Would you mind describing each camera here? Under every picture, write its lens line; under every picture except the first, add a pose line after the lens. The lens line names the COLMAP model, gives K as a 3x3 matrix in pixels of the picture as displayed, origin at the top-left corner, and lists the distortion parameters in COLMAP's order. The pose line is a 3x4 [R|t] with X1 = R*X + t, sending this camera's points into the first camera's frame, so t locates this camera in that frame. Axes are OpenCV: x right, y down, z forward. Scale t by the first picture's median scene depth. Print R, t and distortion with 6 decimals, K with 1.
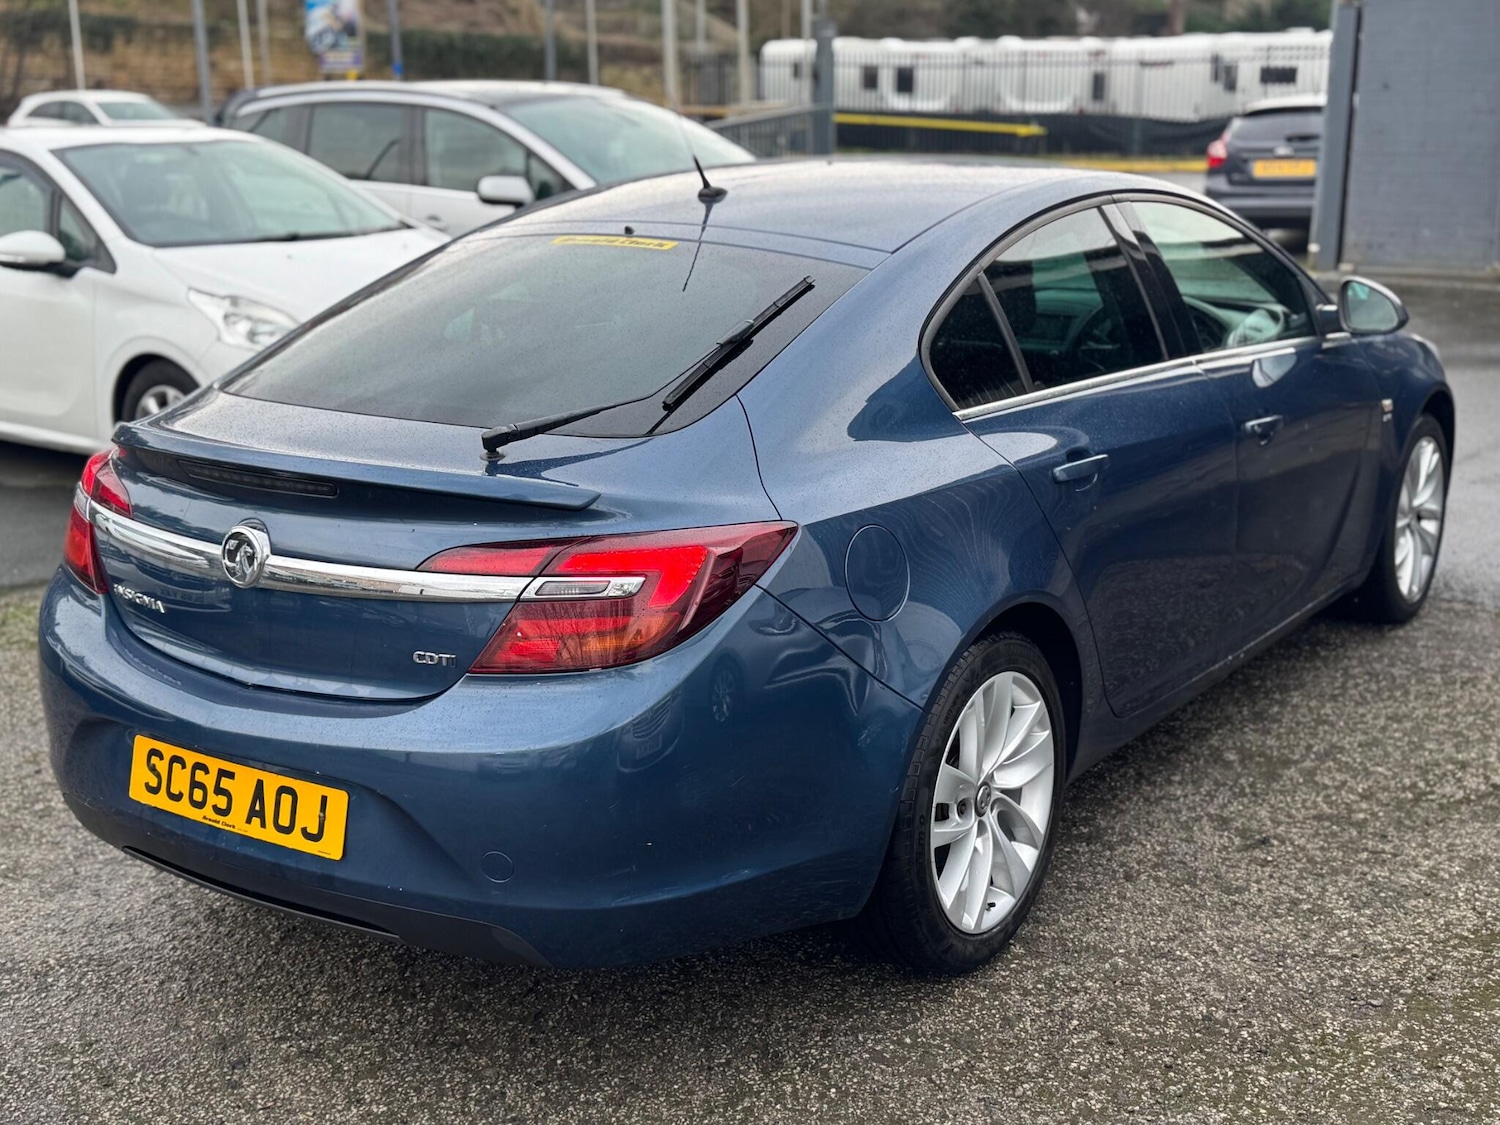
lens RADIAL K [[1806.5, 0, 775.3], [0, 1806.5, 558.7], [0, 0, 1]] dist [0.180316, -0.397627]
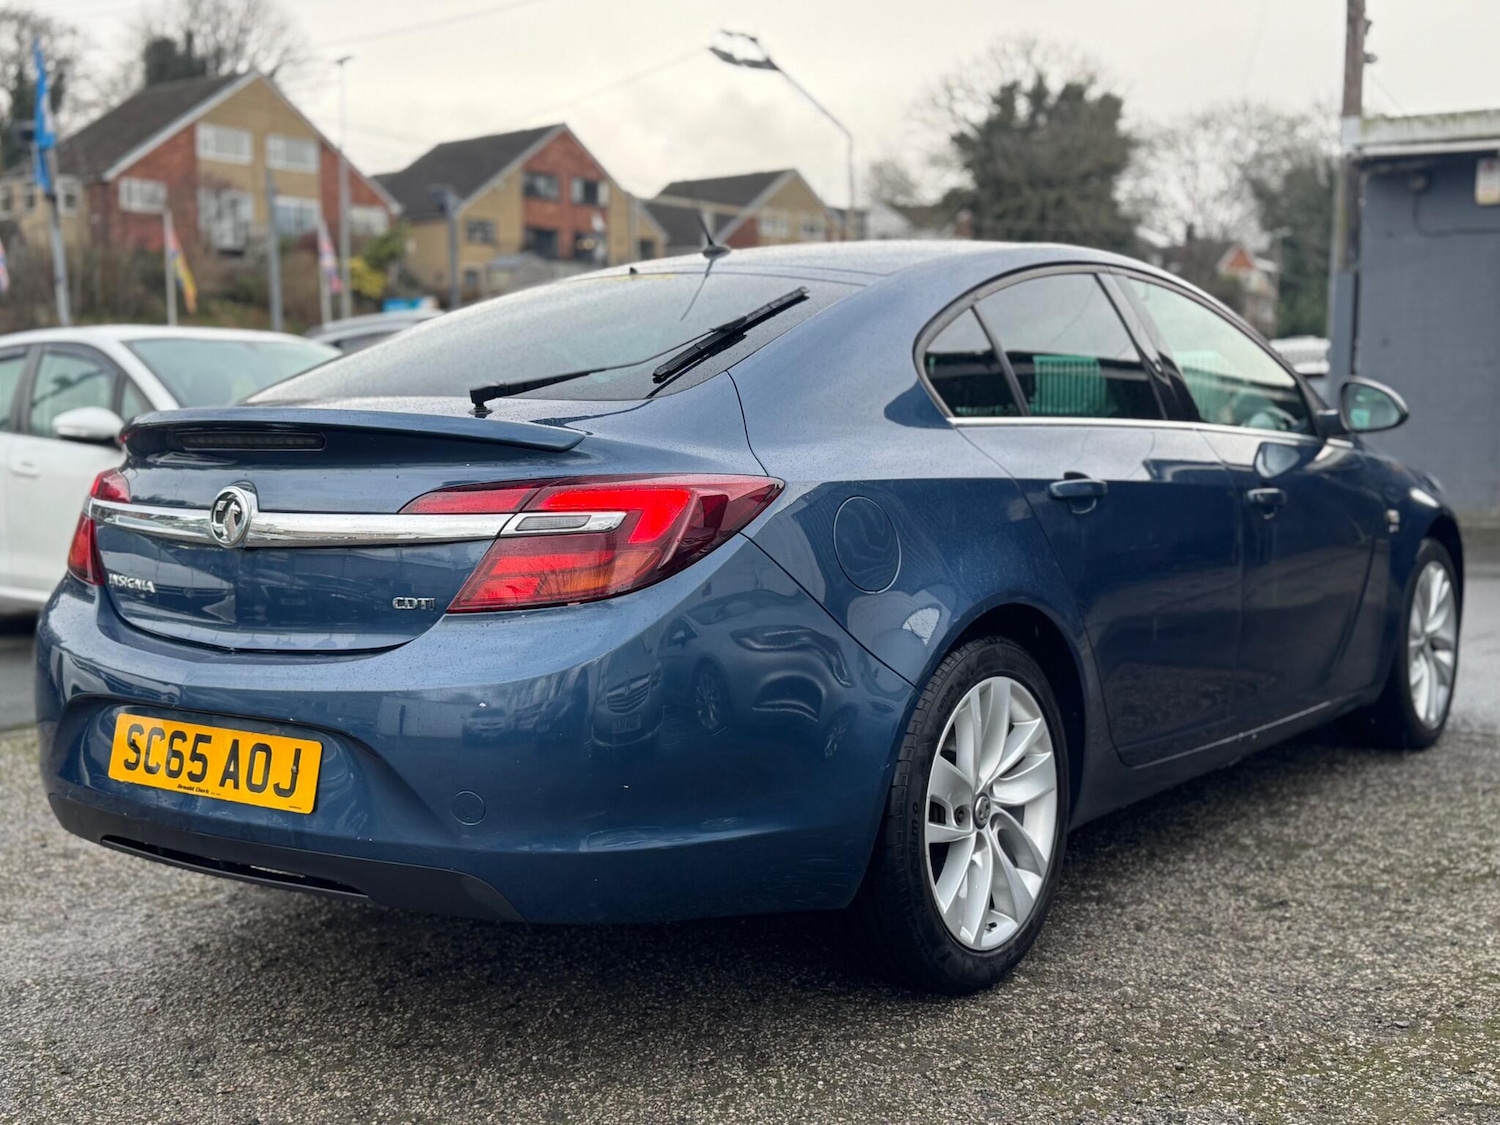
lens RADIAL K [[1726.5, 0, 752.1], [0, 1726.5, 579.5], [0, 0, 1]] dist [0.174562, -0.390209]
pose [[0.999335, 0.003230, -0.036332, 0.025703], [-0.008785, 0.988061, -0.153812, 0.157921], [0.035402, 0.154028, 0.987432, 0.062999]]
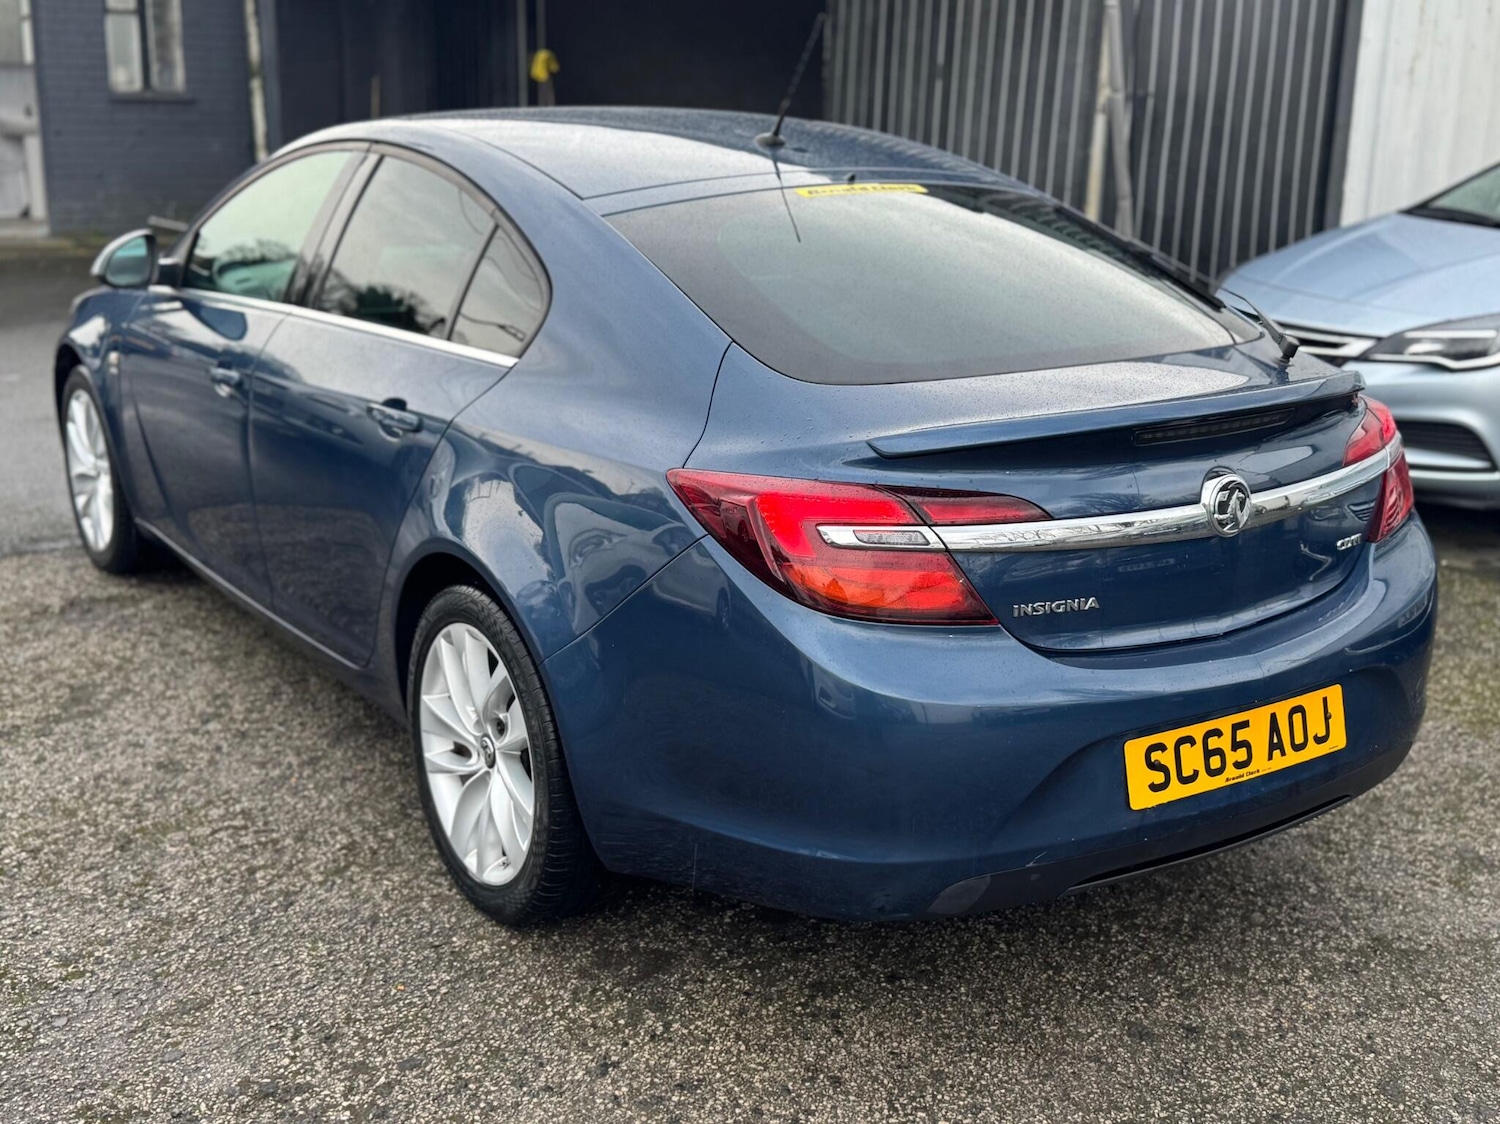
lens RADIAL K [[1726.5, 0, 752.1], [0, 1726.5, 579.0], [0, 0, 1]] dist [0.174562, -0.390209]
pose [[0.380794, -0.247595, 0.890894, -1.102284], [0.216597, 0.960562, 0.174377, -0.162826], [-0.898934, 0.126563, 0.419405, 0.750117]]
